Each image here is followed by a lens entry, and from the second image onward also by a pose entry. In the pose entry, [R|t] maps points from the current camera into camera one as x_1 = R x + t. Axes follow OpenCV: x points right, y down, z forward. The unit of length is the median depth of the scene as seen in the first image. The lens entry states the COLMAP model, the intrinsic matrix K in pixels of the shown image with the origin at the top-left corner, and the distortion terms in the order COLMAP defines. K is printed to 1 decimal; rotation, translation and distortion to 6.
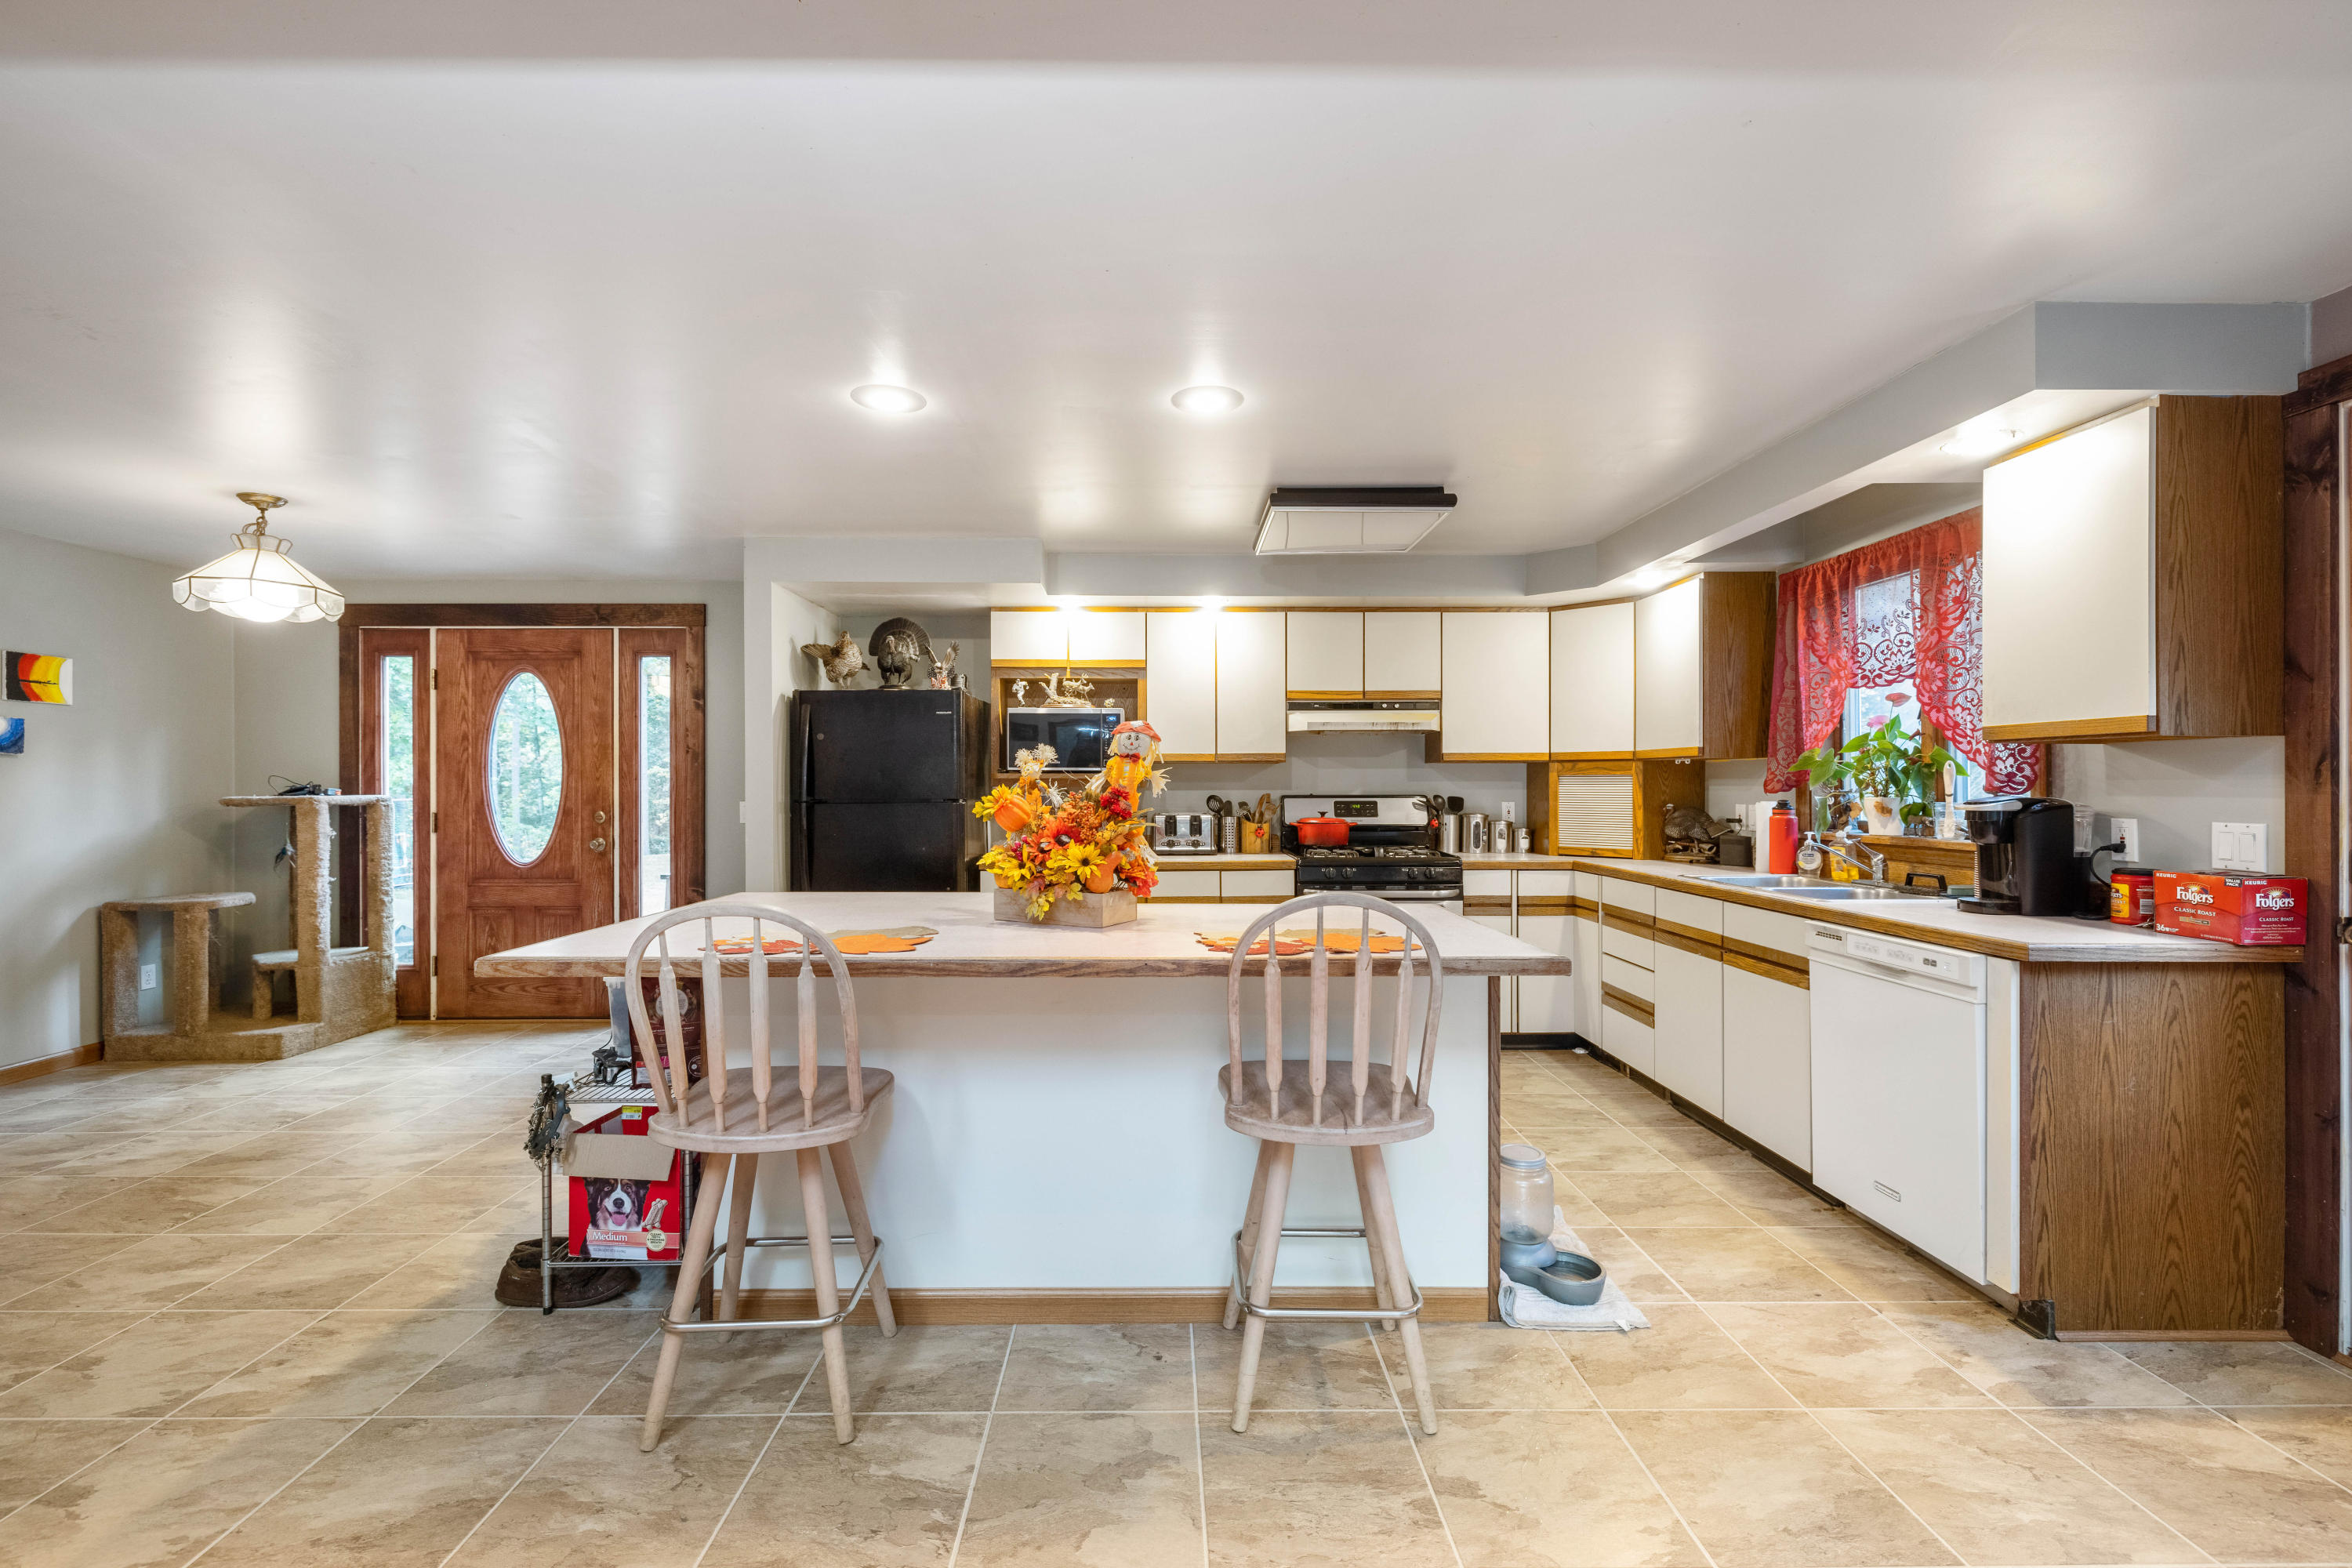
lens RADIAL K [[987.2, 0, 1170.9], [0, 987.2, 789.0], [0, 0, 1]] dist [-0.004050, 0.000100]
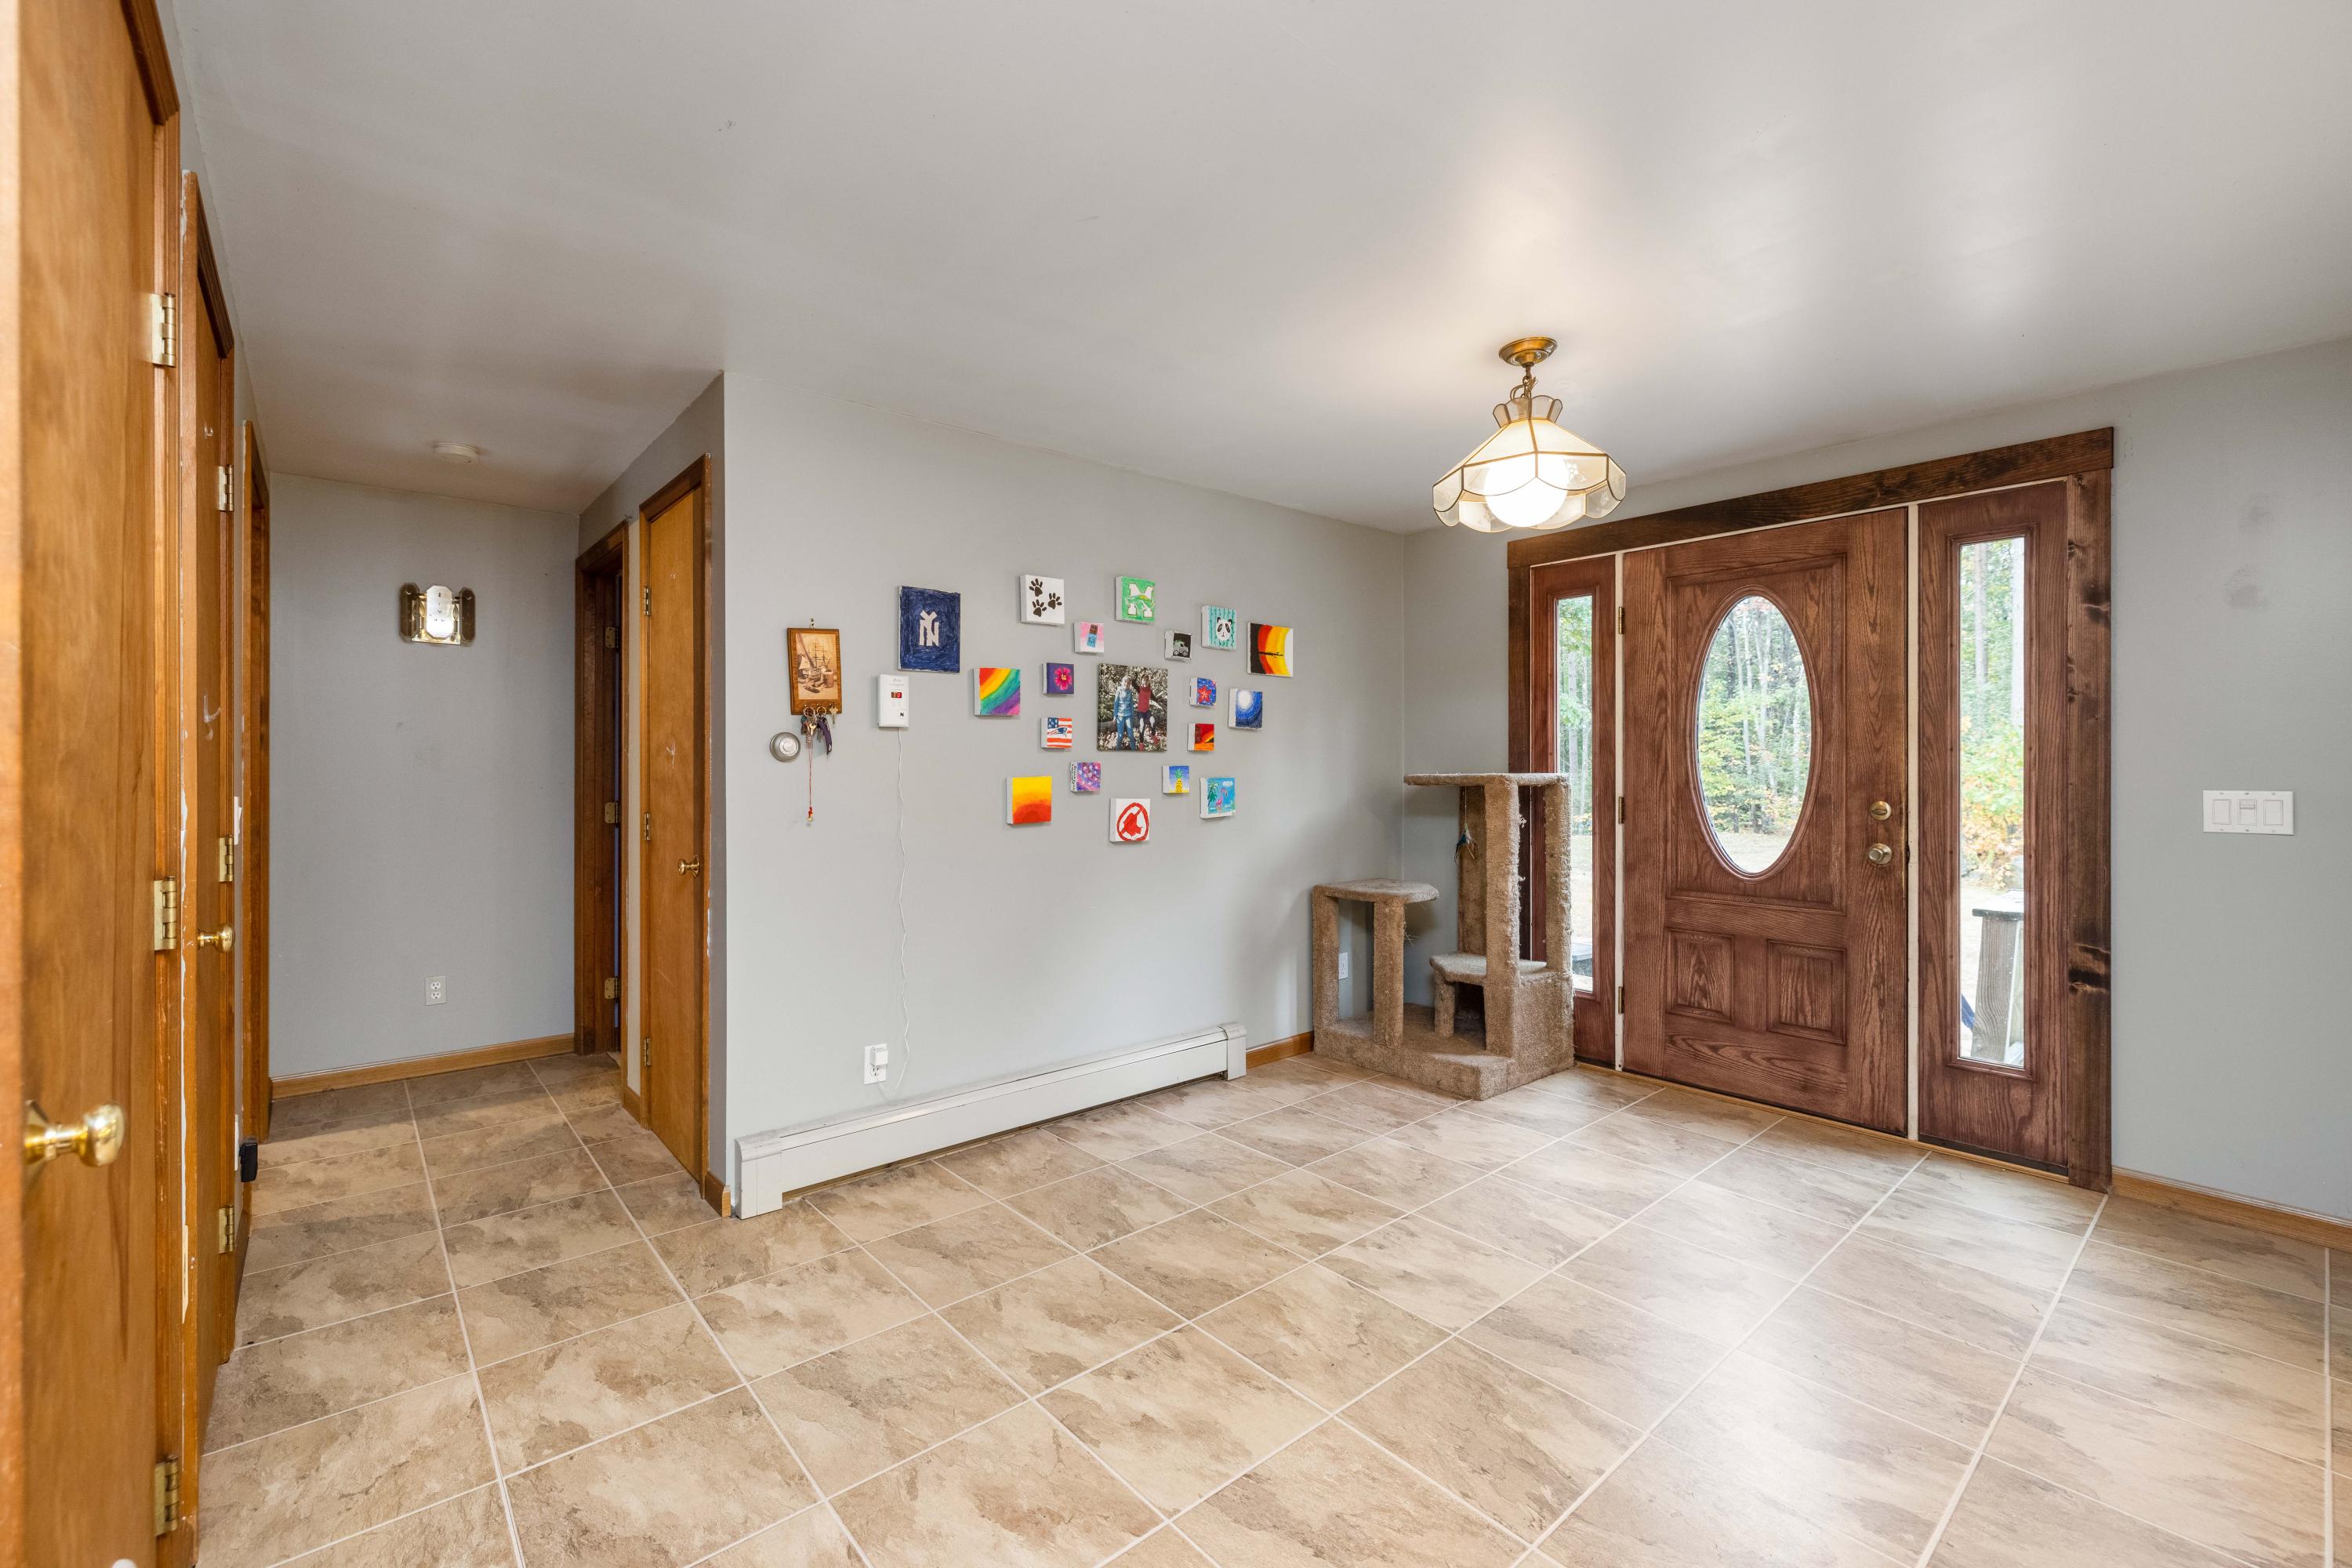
lens RADIAL K [[987.2, 0, 1179.9], [0, 987.2, 771.3], [0, 0, 1]] dist [-0.004050, 0.000100]
pose [[0.642547, 0.006008, -0.766223, -0.386578], [-0.004098, 0.999982, 0.004405, 0.002494], [0.766236, 0.000309, 0.642560, 0.254570]]
